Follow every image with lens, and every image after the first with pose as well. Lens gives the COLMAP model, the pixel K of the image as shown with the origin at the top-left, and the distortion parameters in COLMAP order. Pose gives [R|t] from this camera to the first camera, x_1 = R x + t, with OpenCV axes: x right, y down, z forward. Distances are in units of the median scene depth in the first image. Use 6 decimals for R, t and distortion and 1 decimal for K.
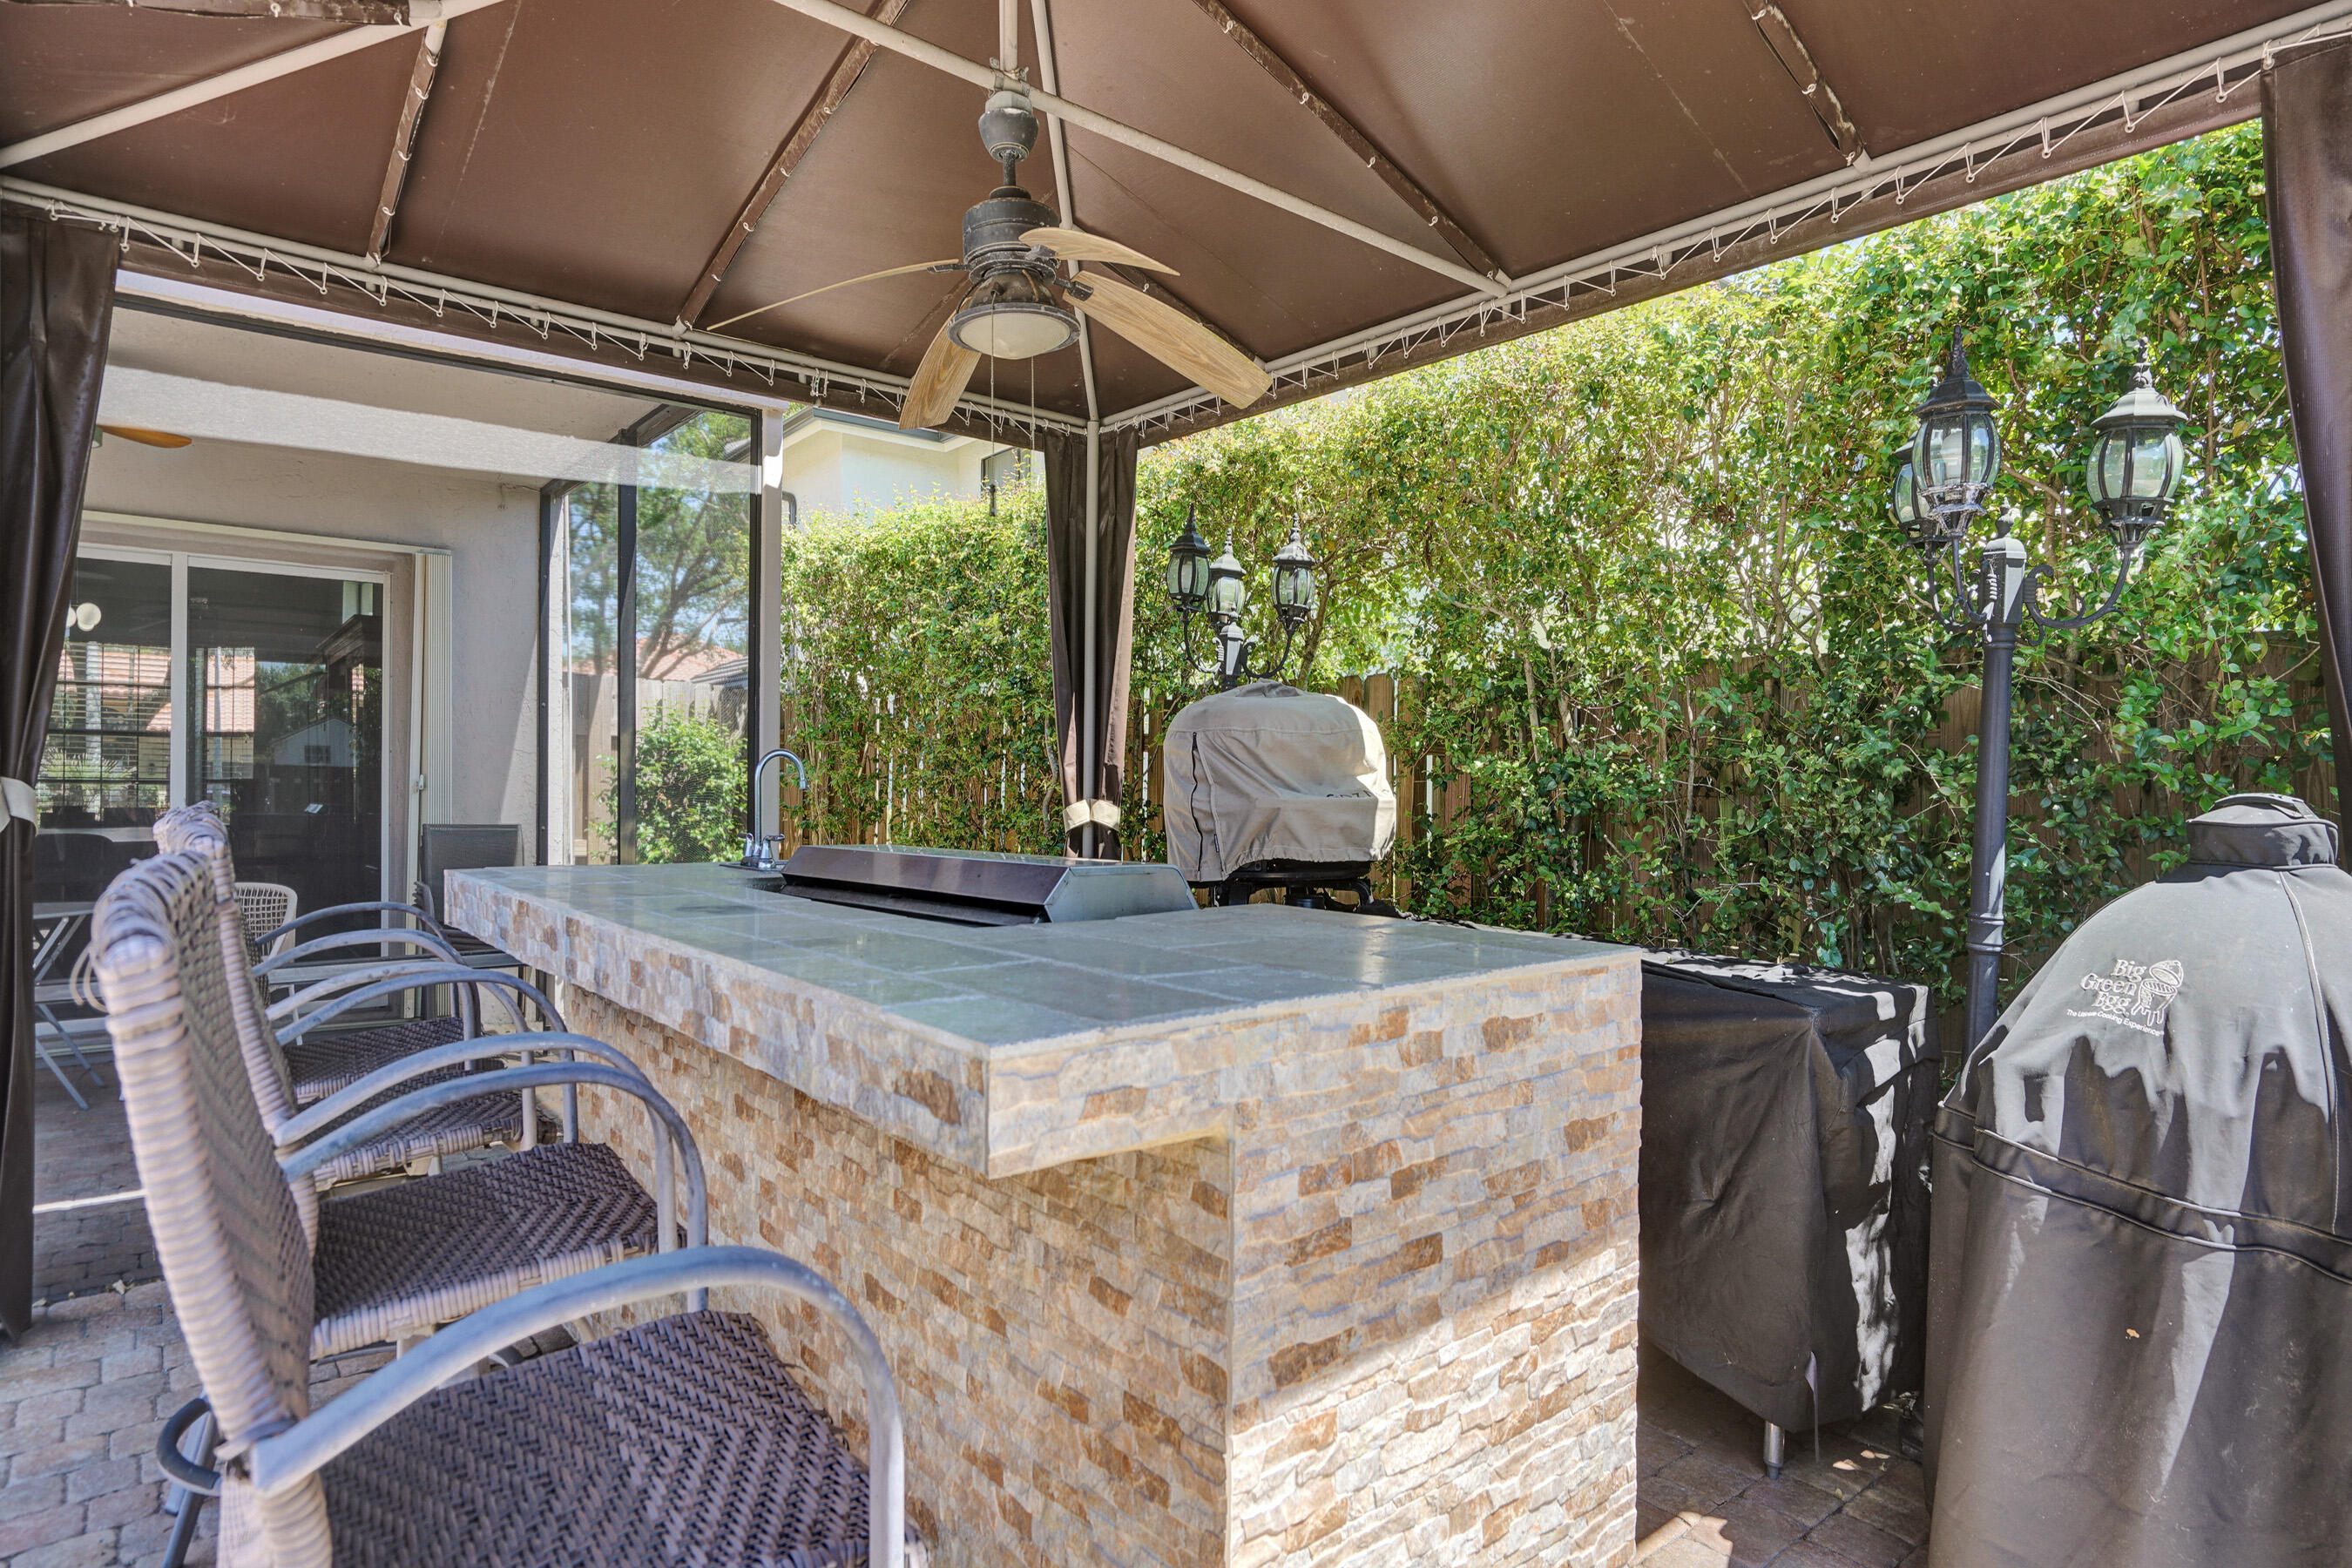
lens RADIAL K [[1258.9, 0, 1175.5], [0, 1258.9, 778.9], [0, 0, 1]] dist [-0.041533, 0.005040]
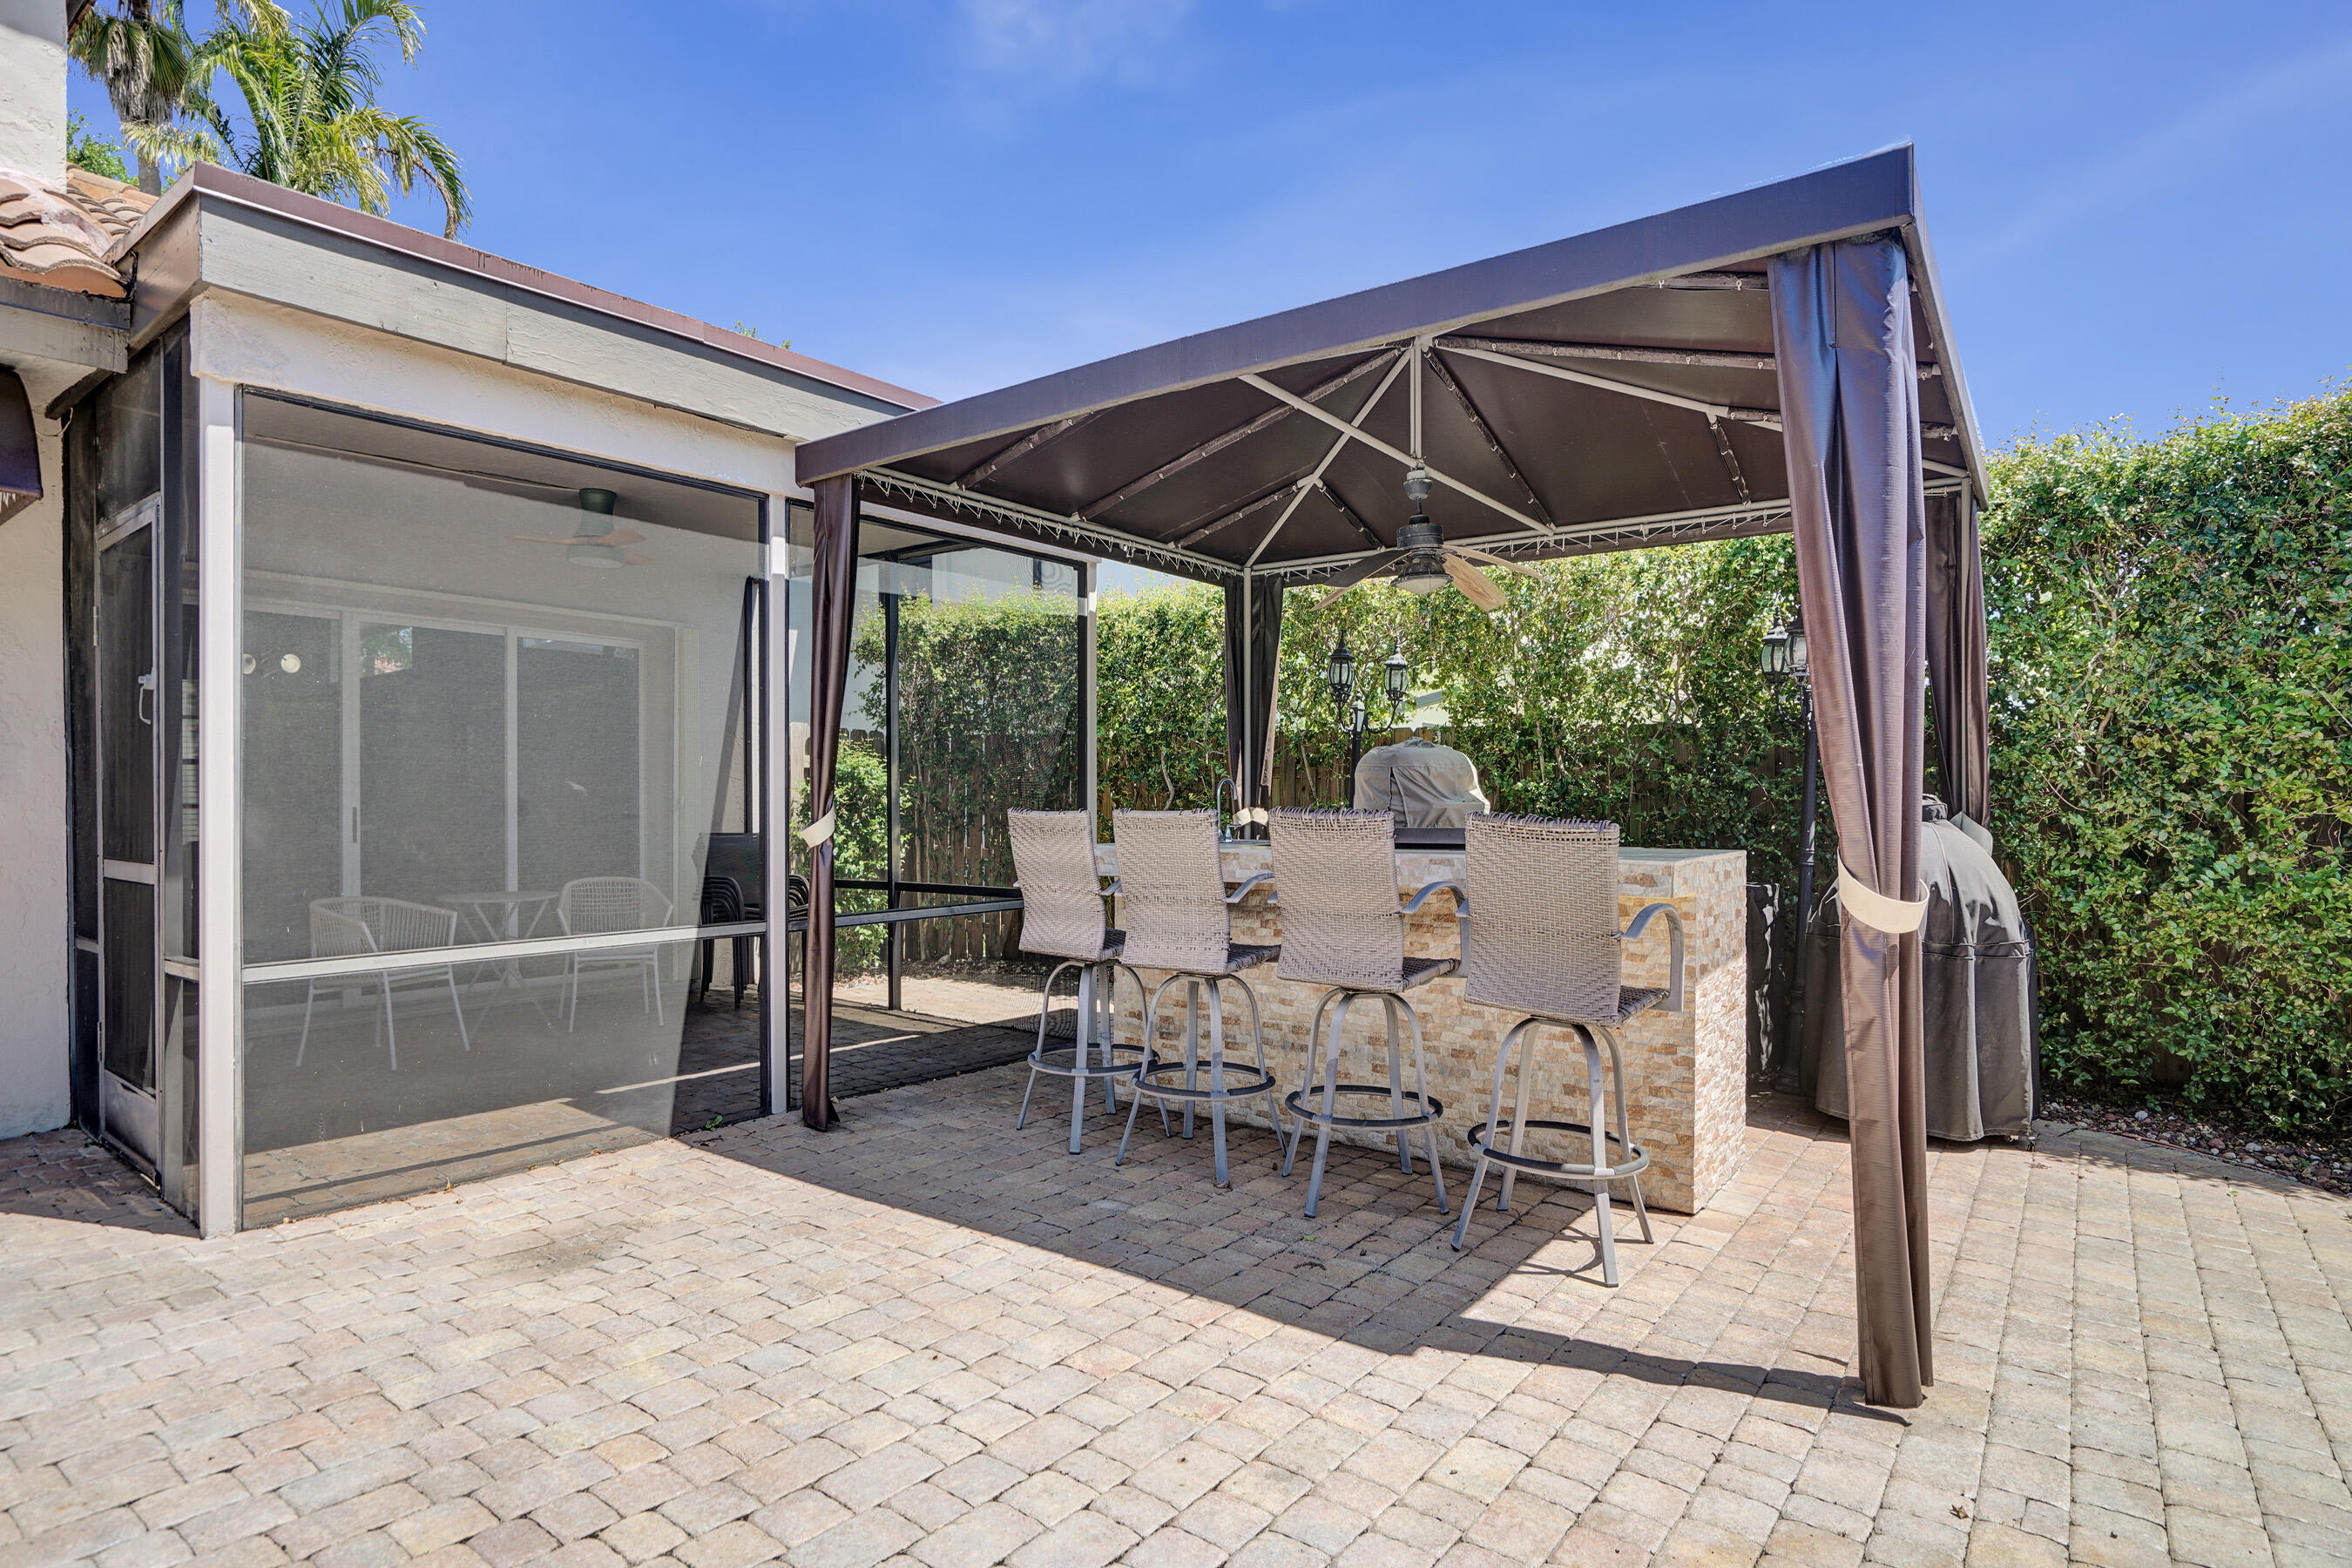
lens RADIAL K [[1258.9, 0, 1125.1], [0, 1258.9, 803.8], [0, 0, 1]] dist [-0.041533, 0.005040]
pose [[0.973730, -0.011038, 0.227438, -0.723377], [0.009773, 0.999930, 0.006690, -0.000462], [-0.227496, -0.004292, 0.973770, -0.629288]]
